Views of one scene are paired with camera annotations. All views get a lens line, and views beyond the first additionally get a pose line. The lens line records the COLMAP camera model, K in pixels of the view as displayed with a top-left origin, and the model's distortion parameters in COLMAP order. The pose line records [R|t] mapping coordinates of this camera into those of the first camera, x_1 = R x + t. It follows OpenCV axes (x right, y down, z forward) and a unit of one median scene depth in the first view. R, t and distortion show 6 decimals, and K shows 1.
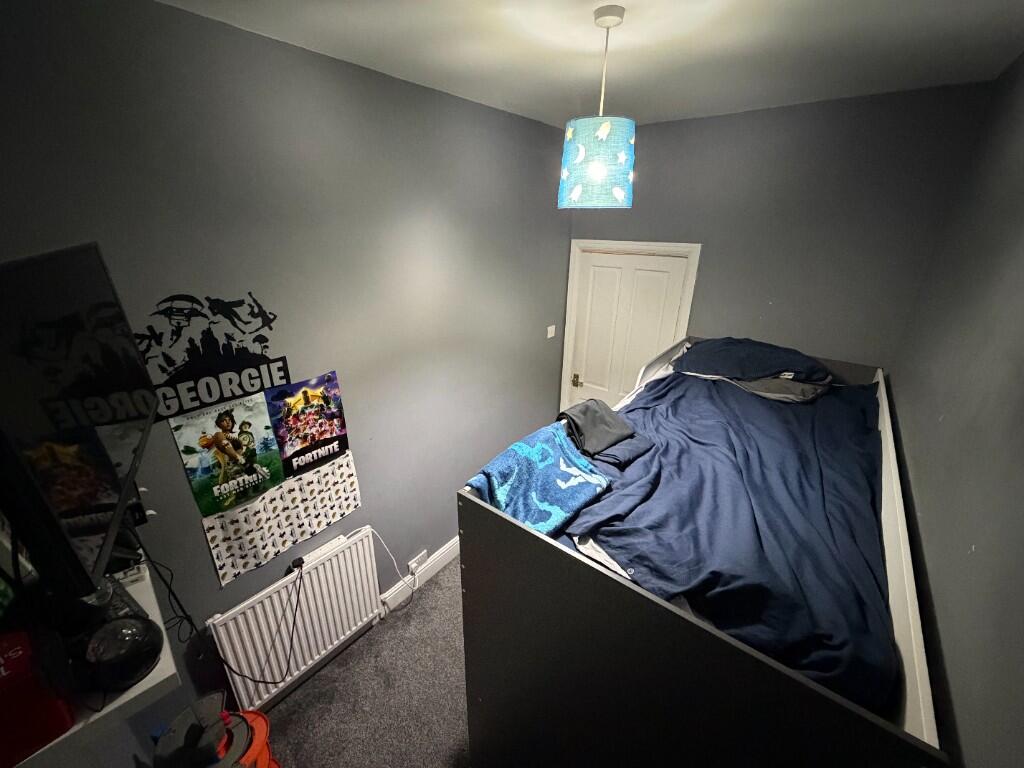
lens RADIAL K [[408.4, 0, 510.0], [0, 408.4, 380.7], [0, 0, 1]] dist [-0.001244, 0.000361]
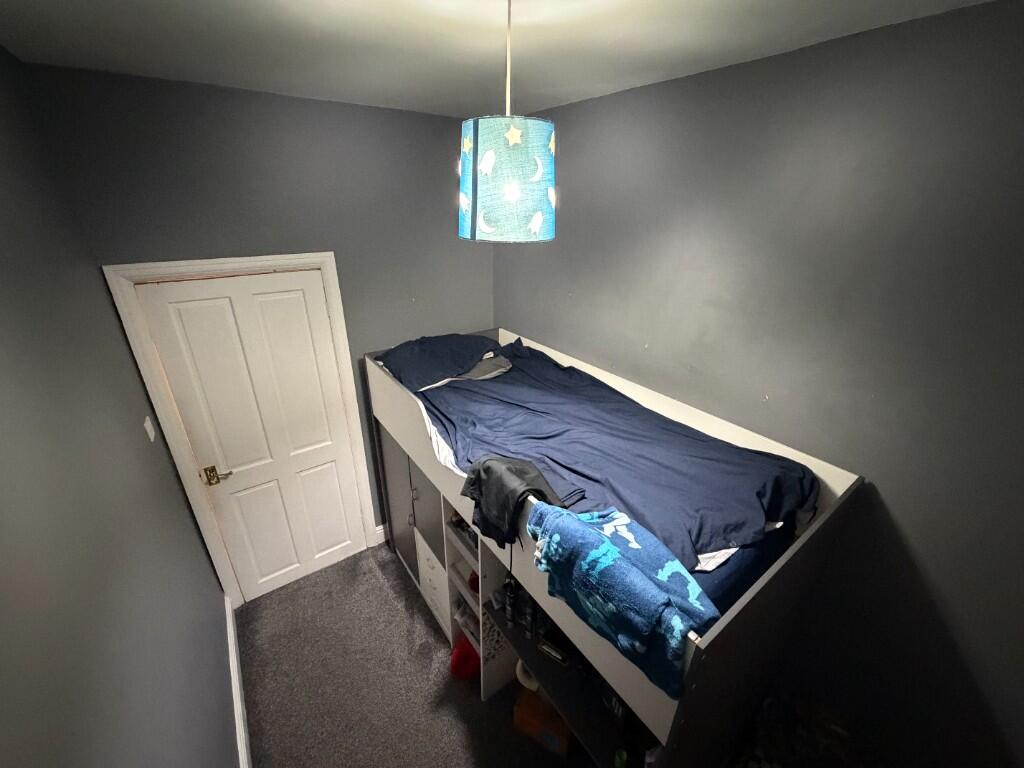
lens RADIAL K [[408.4, 0, 507.9], [0, 408.4, 385.3], [0, 0, 1]] dist [-0.001244, 0.000361]
pose [[0.275429, -0.404154, 0.872237, -0.383987], [0.351799, 0.886768, 0.299798, -0.278151], [-0.894637, 0.224279, 0.386423, 0.523381]]
